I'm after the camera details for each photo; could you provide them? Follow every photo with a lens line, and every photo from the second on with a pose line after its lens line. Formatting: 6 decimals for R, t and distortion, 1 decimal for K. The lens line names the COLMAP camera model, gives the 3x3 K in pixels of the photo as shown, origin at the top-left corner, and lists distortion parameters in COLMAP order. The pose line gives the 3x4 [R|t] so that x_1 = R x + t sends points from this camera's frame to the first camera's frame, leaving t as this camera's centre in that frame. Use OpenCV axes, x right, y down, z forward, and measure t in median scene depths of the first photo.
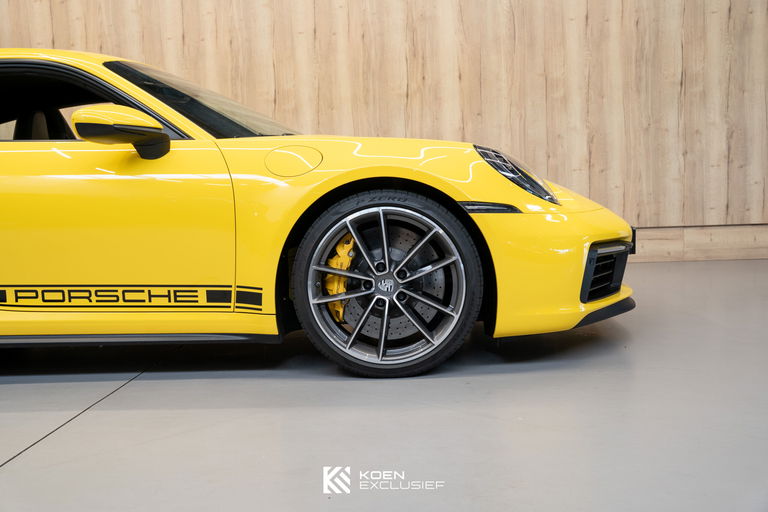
lens RADIAL K [[831.5, 0, 384.0], [0, 831.5, 256.0], [0, 0, 1]] dist [0.002884, 0.000841]
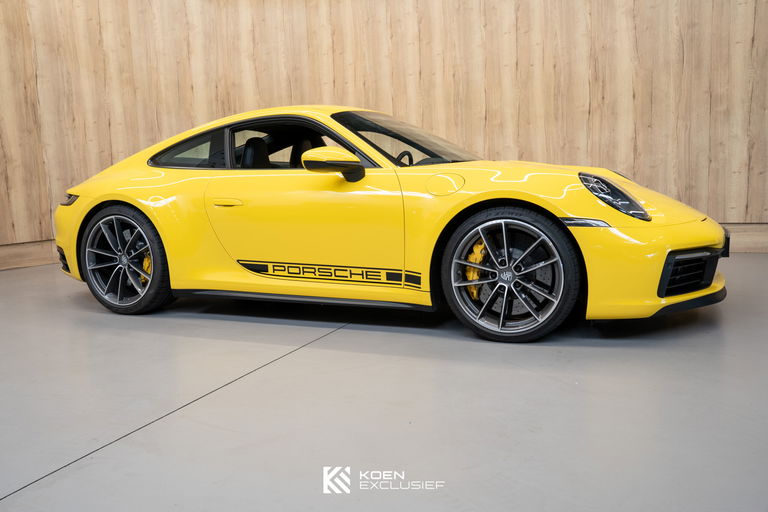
lens RADIAL K [[656.3, 0, 384.0], [0, 656.3, 256.0], [0, 0, 1]] dist [-0.030299, 0.008921]
pose [[0.941437, 0.043144, -0.334419, 0.168621], [-0.026161, 0.998137, 0.055125, -0.050968], [0.336174, -0.043148, 0.940811, -0.086425]]
